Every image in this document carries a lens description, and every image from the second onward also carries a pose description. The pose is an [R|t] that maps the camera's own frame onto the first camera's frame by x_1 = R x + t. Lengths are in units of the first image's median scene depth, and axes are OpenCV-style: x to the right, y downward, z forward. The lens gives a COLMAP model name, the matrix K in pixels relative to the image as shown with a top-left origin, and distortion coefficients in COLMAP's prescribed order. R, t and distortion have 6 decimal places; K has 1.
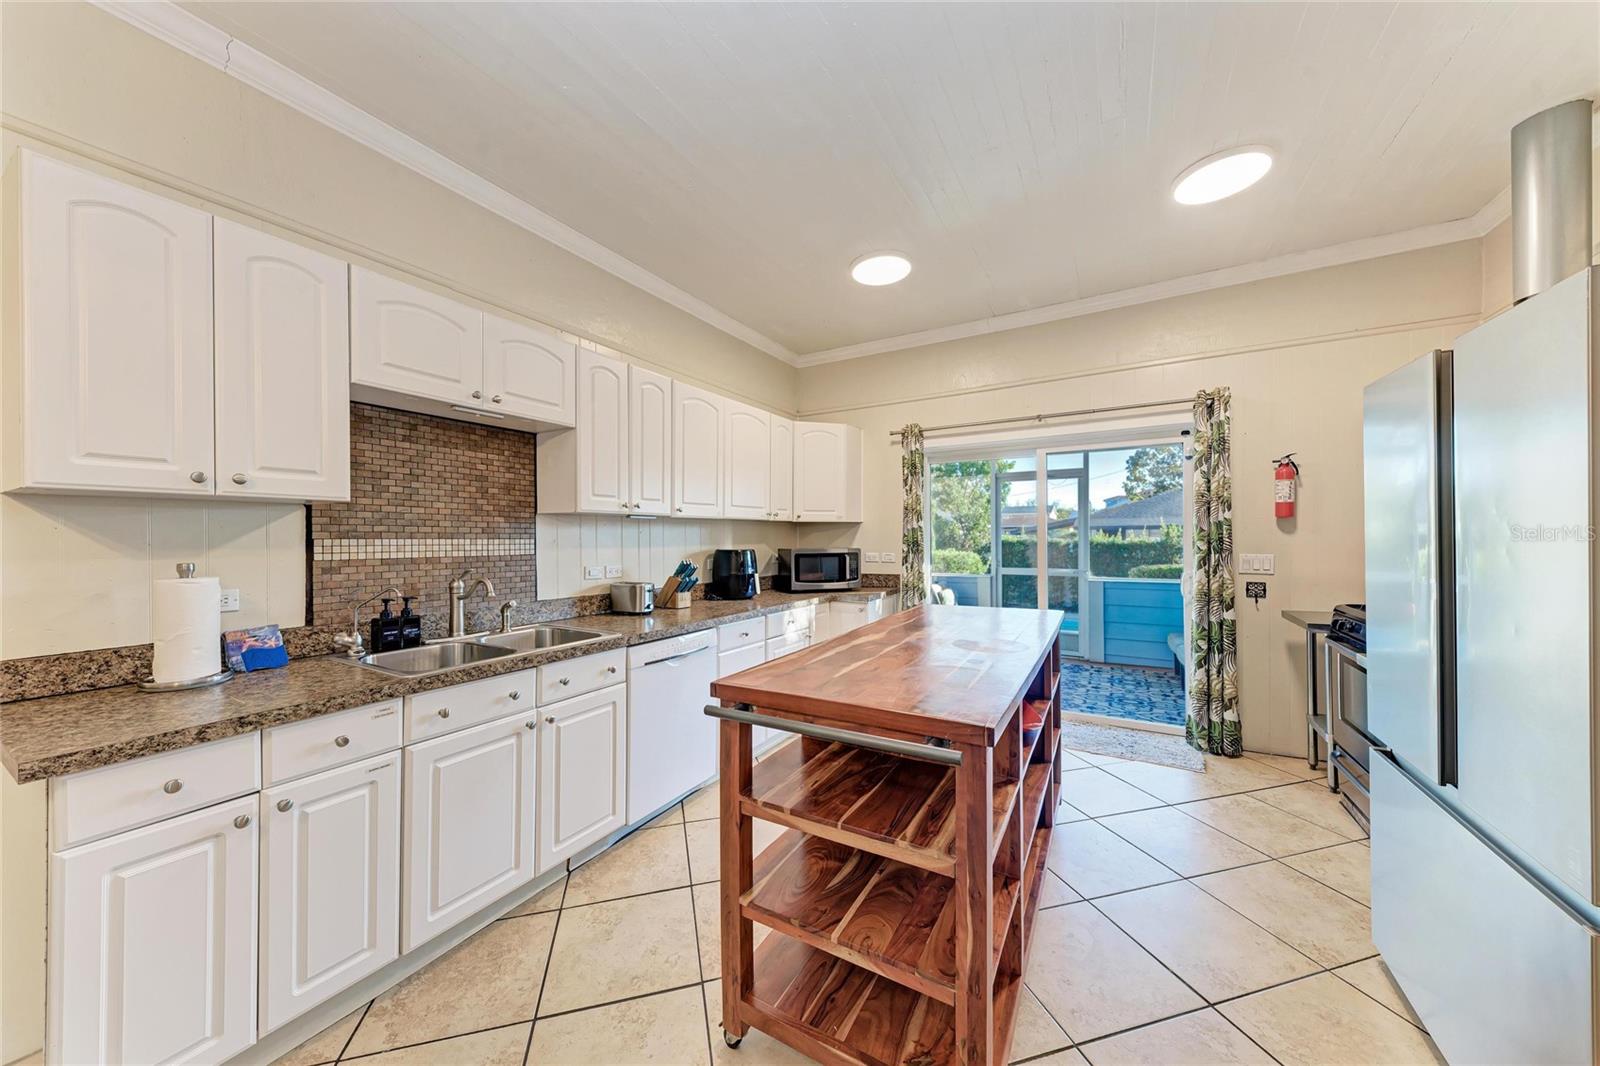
lens RADIAL K [[545.2, 0, 802.3], [0, 545.2, 533.1], [0, 0, 1]] dist [0.002141, -0.000754]
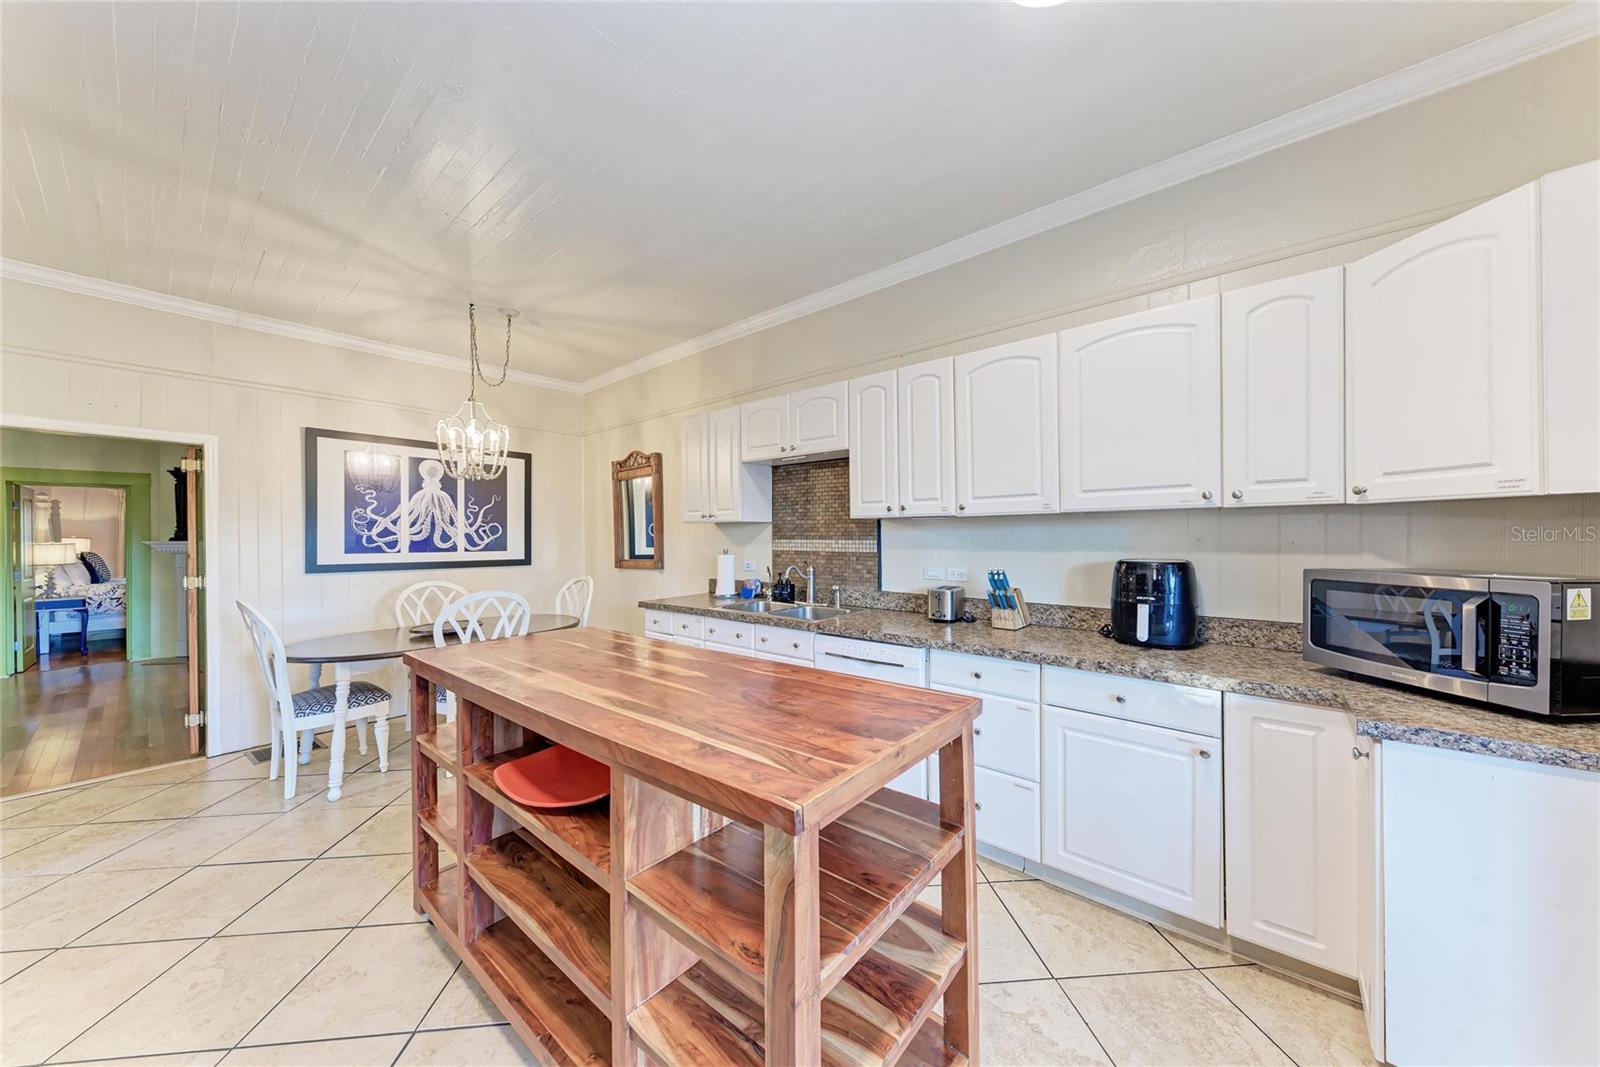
lens RADIAL K [[545.2, 0, 796.5], [0, 545.2, 540.7], [0, 0, 1]] dist [0.002141, -0.000754]
pose [[-0.181178, 0.015693, -0.983325, 0.720191], [0.013446, 0.999819, 0.013479, -0.006543], [0.983358, -0.010780, -0.181356, 0.998547]]
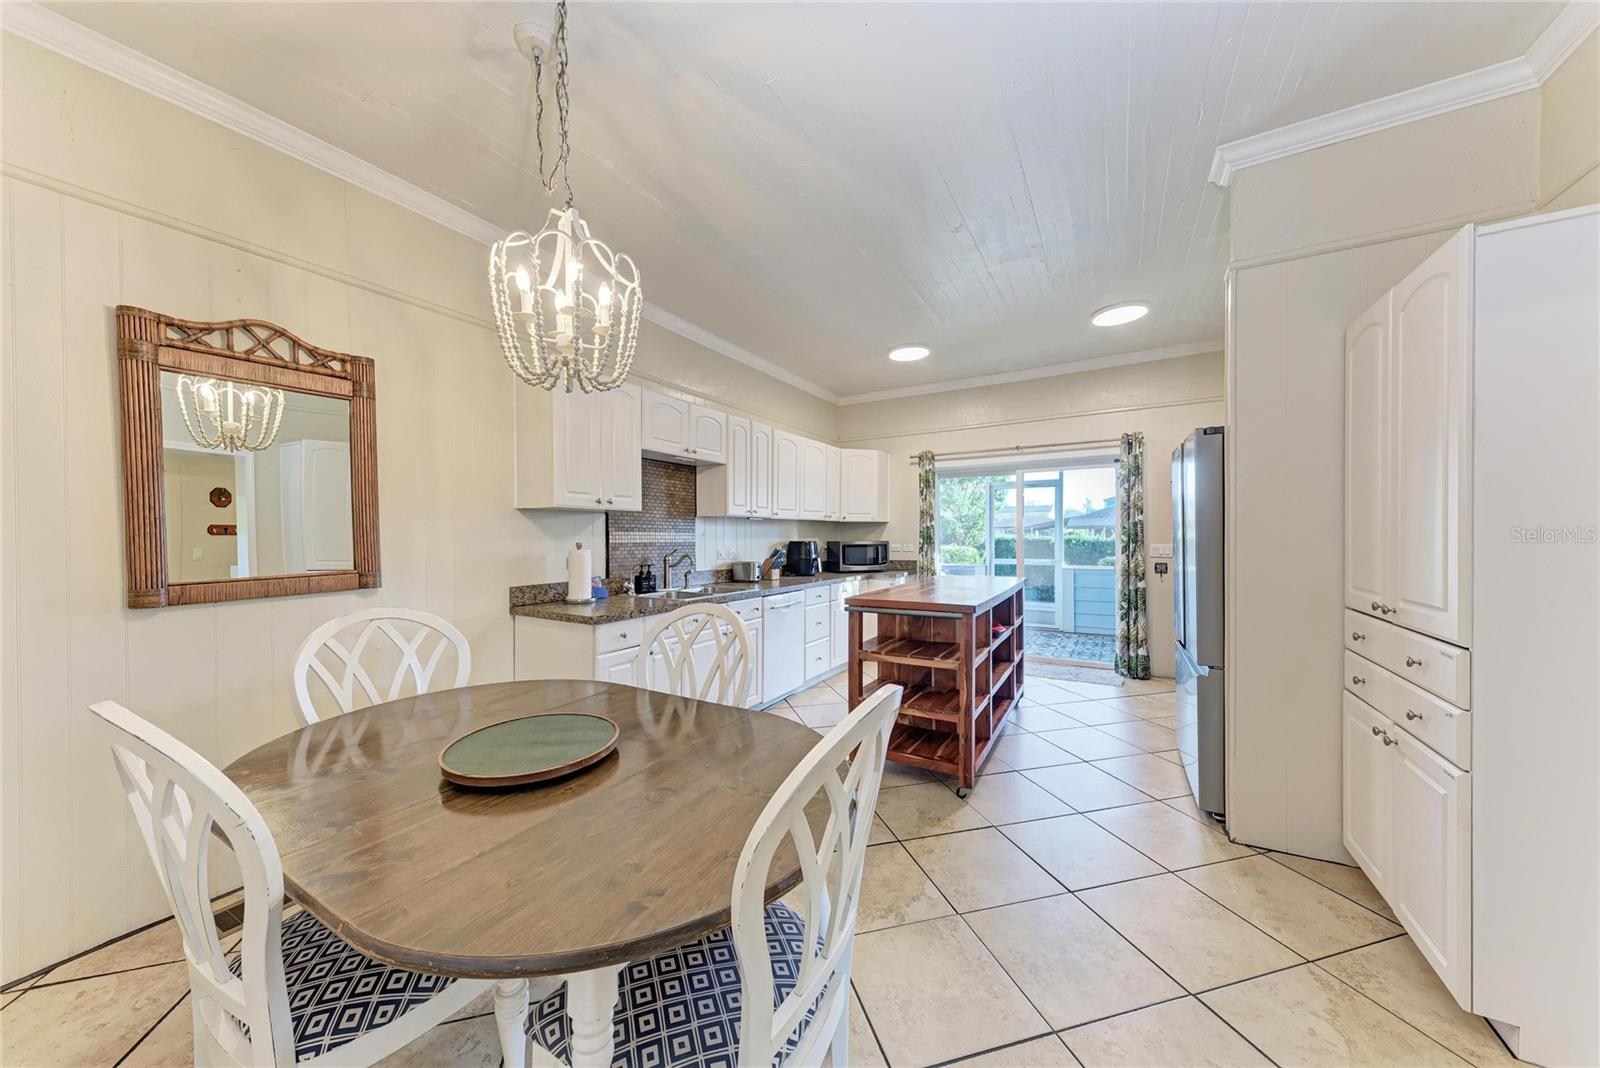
lens RADIAL K [[545.2, 0, 799.3], [0, 545.2, 537.1], [0, 0, 1]] dist [0.002141, -0.000754]
pose [[0.999983, 0.001091, -0.005645, -0.168715], [-0.001044, 0.999965, 0.008342, 0.010554], [0.005654, -0.008336, 0.999949, -0.573405]]
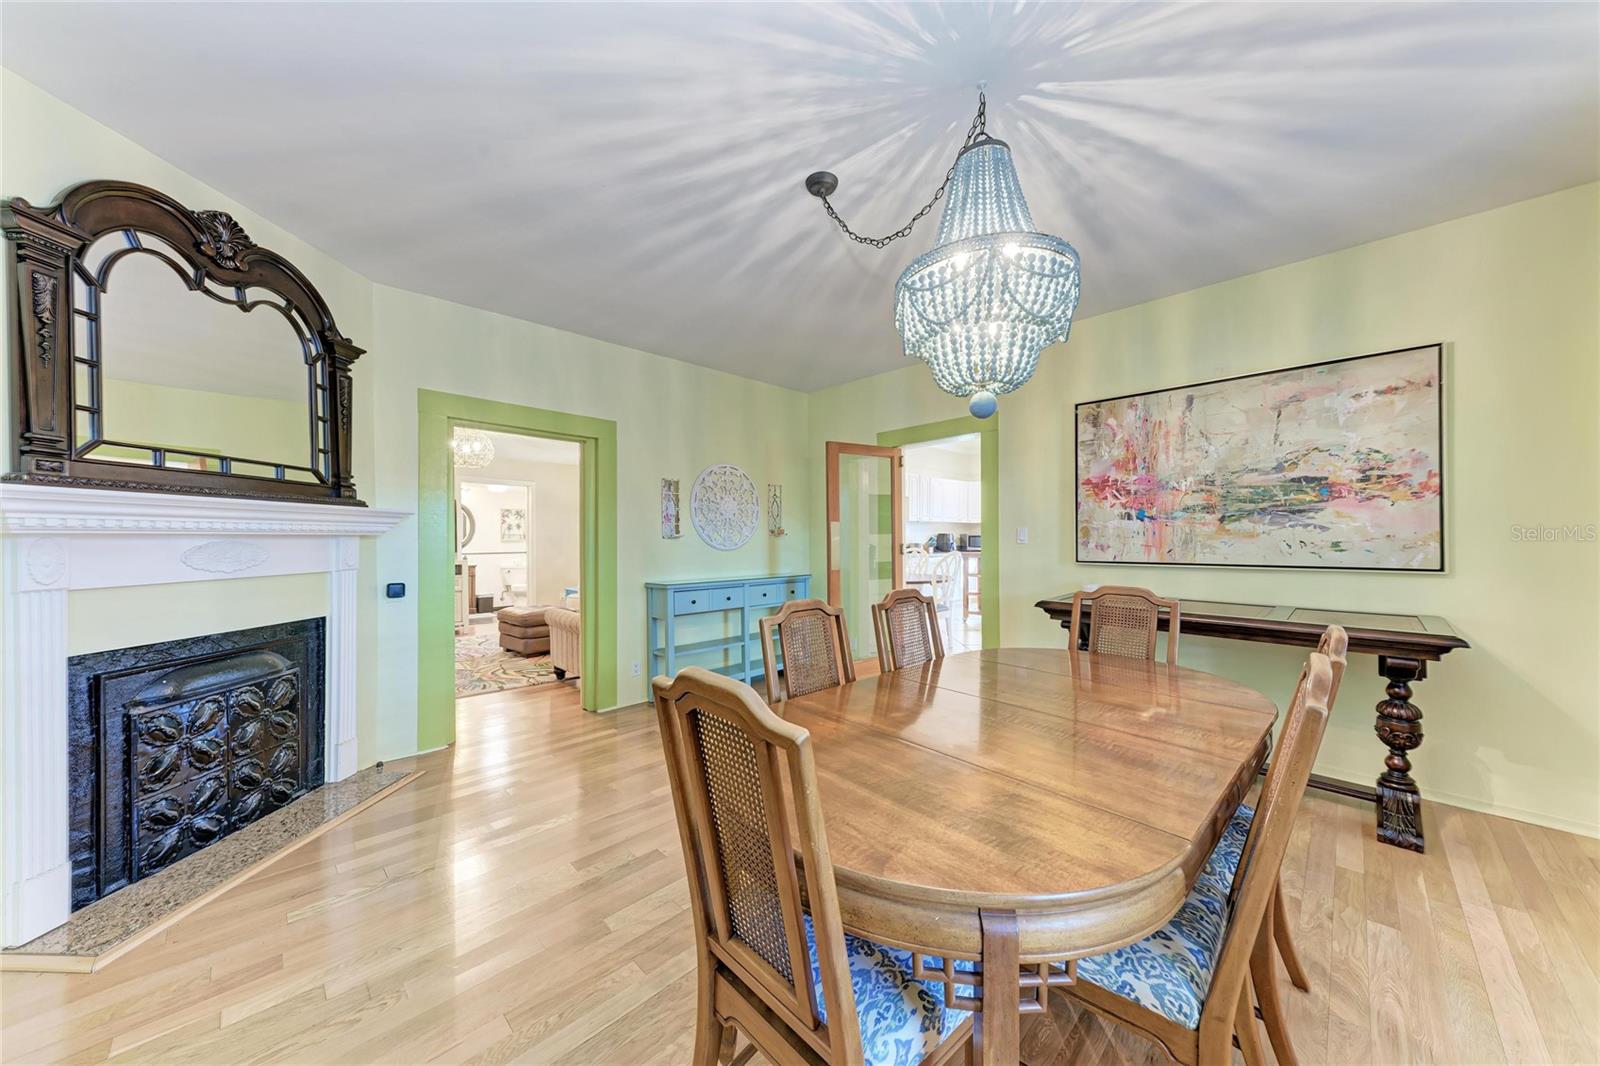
lens RADIAL K [[545.2, 0, 795.9], [0, 545.2, 534.2], [0, 0, 1]] dist [0.002141, -0.000754]
pose [[0.960496, 0.002151, -0.278286, -0.113108], [-0.001508, 0.999996, 0.002526, 0.037825], [0.278290, -0.002006, 0.960495, -2.468883]]
